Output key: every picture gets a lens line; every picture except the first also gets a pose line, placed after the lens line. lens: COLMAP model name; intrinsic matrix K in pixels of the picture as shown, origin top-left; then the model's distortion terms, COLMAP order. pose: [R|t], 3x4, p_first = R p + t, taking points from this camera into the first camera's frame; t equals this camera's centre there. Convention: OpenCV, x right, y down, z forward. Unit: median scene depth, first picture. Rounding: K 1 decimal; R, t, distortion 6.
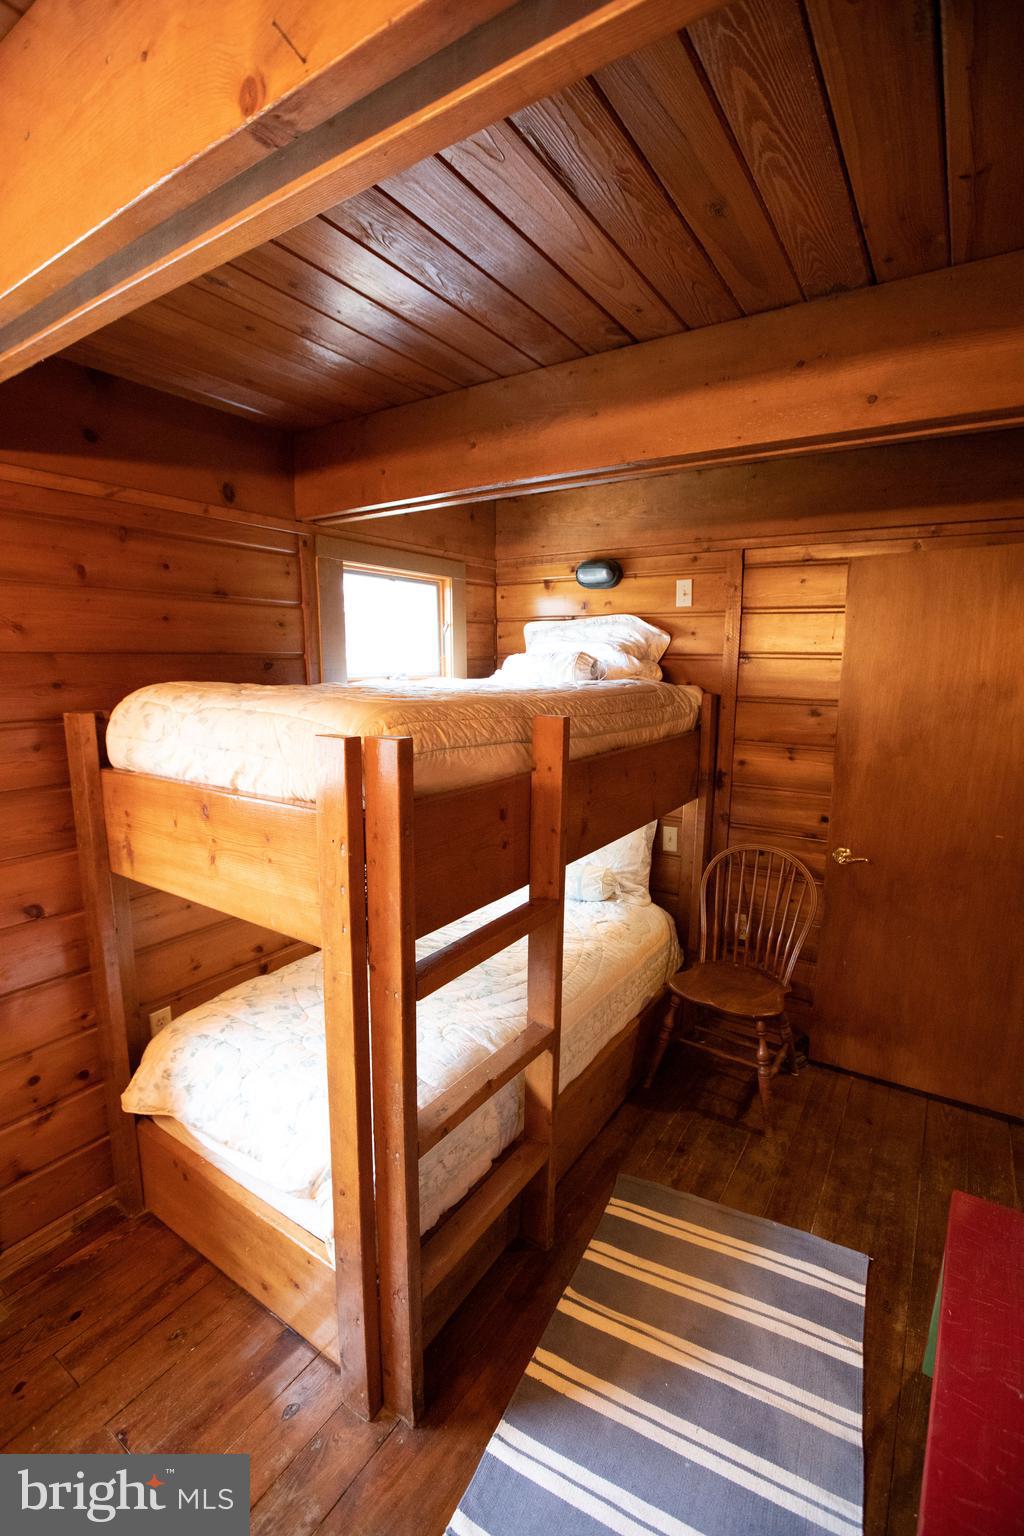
lens RADIAL K [[693.5, 0, 512.0], [0, 693.5, 768.0], [0, 0, 1]] dist [-0.056406, 0.023993]
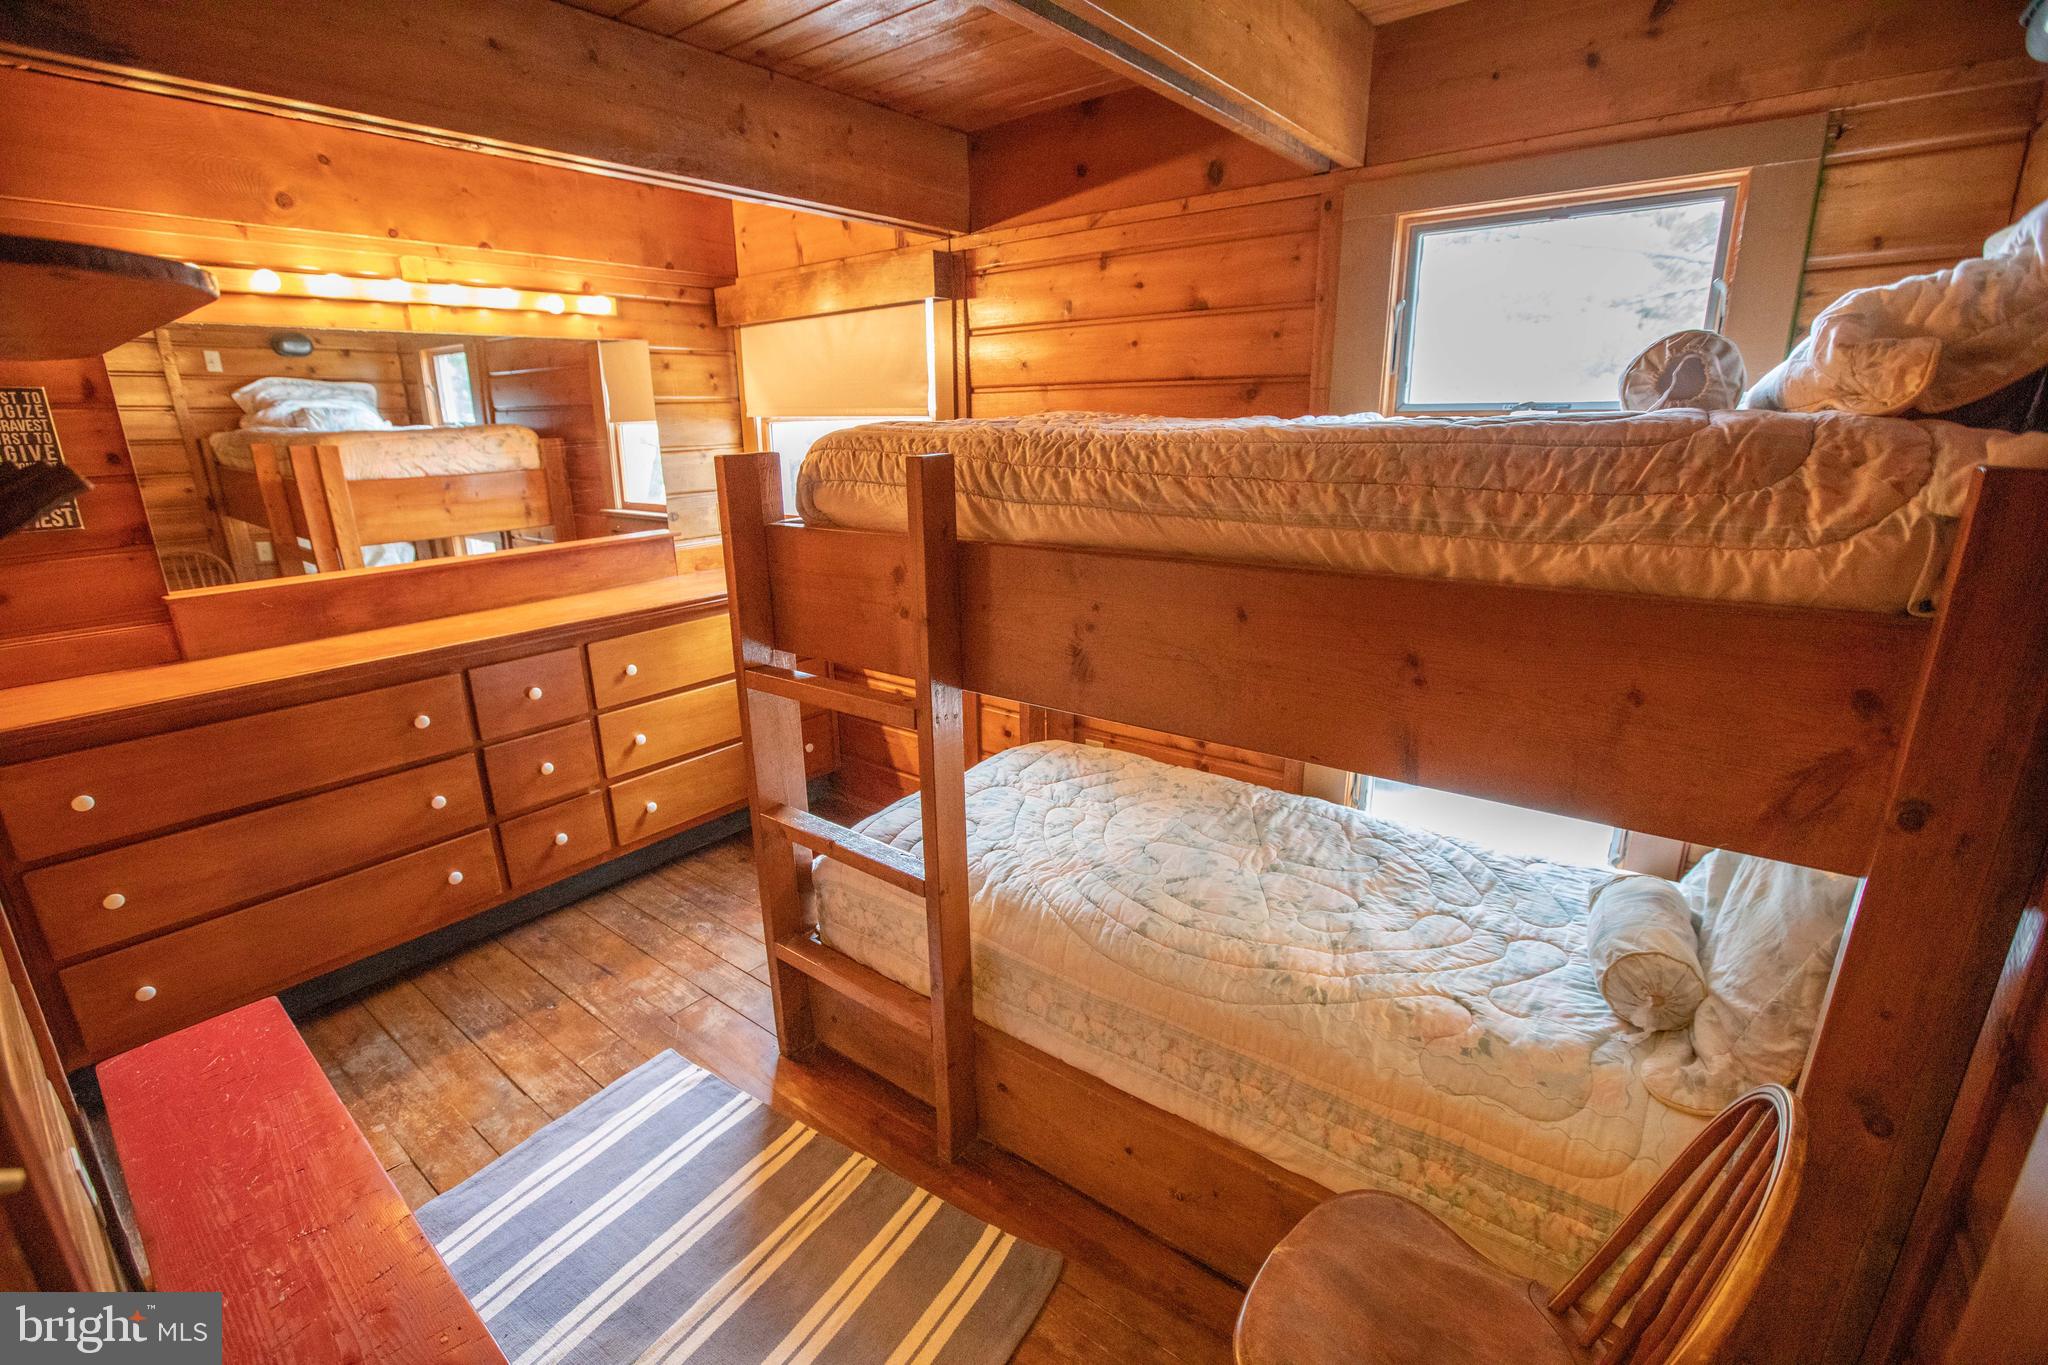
lens RADIAL K [[924.7, 0, 1012.9], [0, 924.7, 684.4], [0, 0, 1]] dist [-0.056406, 0.023993]
pose [[-0.093093, 0.270375, -0.958244, 0.994085], [-0.140806, 0.949176, 0.281495, -0.125543], [0.985651, 0.161132, -0.050291, 1.152873]]
